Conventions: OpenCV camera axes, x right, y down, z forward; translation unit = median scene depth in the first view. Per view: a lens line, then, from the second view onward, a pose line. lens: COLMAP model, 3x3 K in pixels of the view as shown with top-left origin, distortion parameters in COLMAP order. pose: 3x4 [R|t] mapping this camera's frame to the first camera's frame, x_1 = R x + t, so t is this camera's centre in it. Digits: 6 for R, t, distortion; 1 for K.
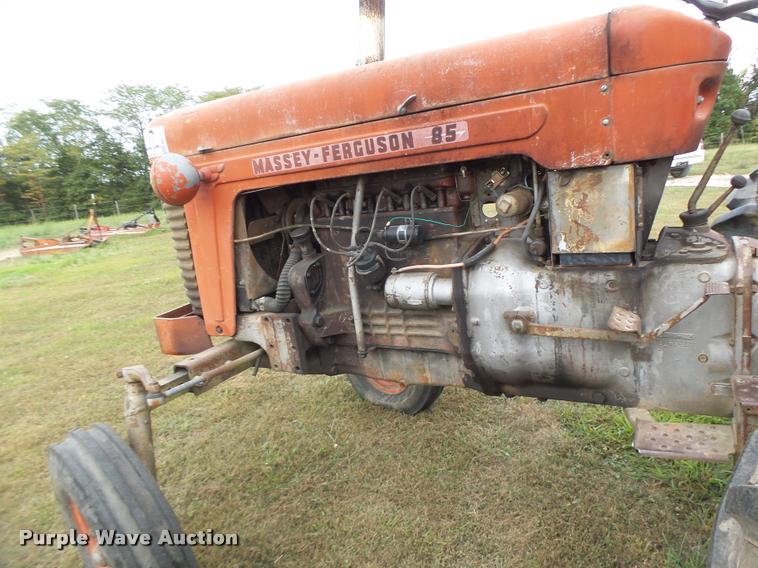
lens RADIAL K [[521.0, 0, 383.8], [0, 521.0, 286.1], [0, 0, 1]] dist [-0.016884, 0.007407]
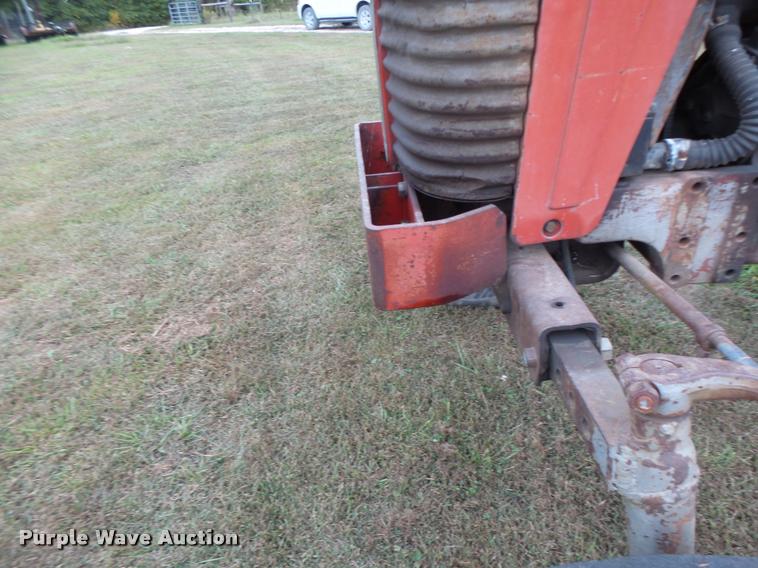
lens RADIAL K [[517.9, 0, 382.7], [0, 517.9, 285.7], [0, 0, 1]] dist [-0.003815, -0.008665]
pose [[0.837167, -0.222999, 0.499422, -0.755071], [0.093113, 0.957888, 0.271626, -0.002756], [-0.538963, -0.180894, 0.822676, 0.794334]]
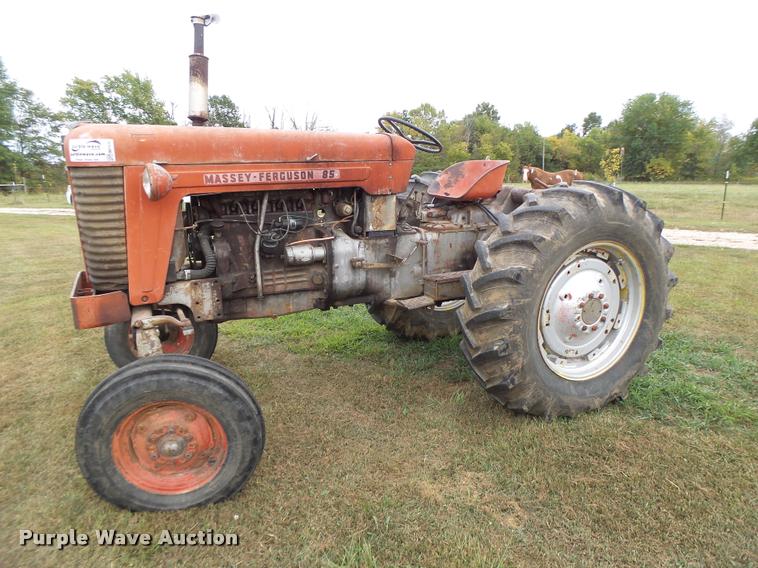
lens RADIAL K [[527.3, 0, 378.9], [0, 527.3, 287.3], [0, 0, 1]] dist [-0.002661, 0.007033]
pose [[0.574017, -0.067802, 0.816032, -1.187009], [0.125218, 0.992113, -0.005650, 0.152941], [-0.809213, 0.105425, 0.577980, -0.267355]]
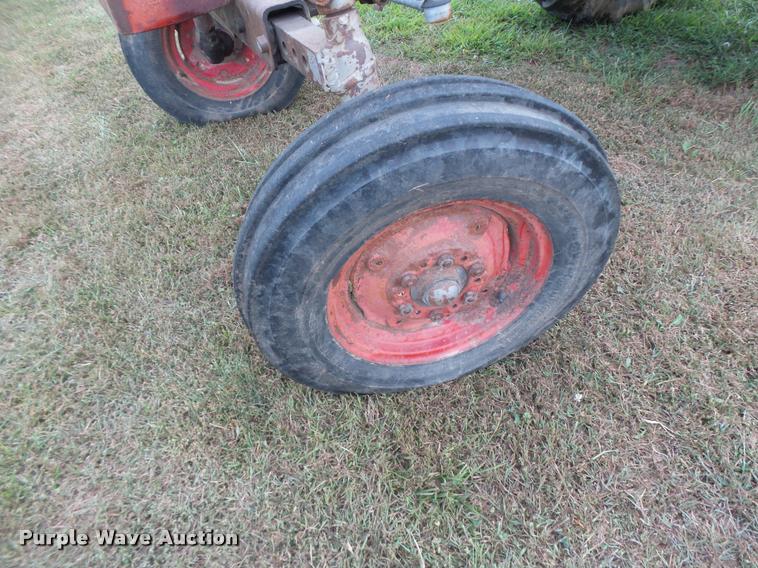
lens RADIAL K [[521.0, 0, 383.8], [0, 521.0, 286.1], [0, 0, 1]] dist [-0.016884, 0.007407]
pose [[0.514971, -0.528780, 0.674683, -0.893350], [0.196811, 0.838980, 0.507325, 0.153925], [-0.834308, -0.128472, 0.536120, 0.633266]]
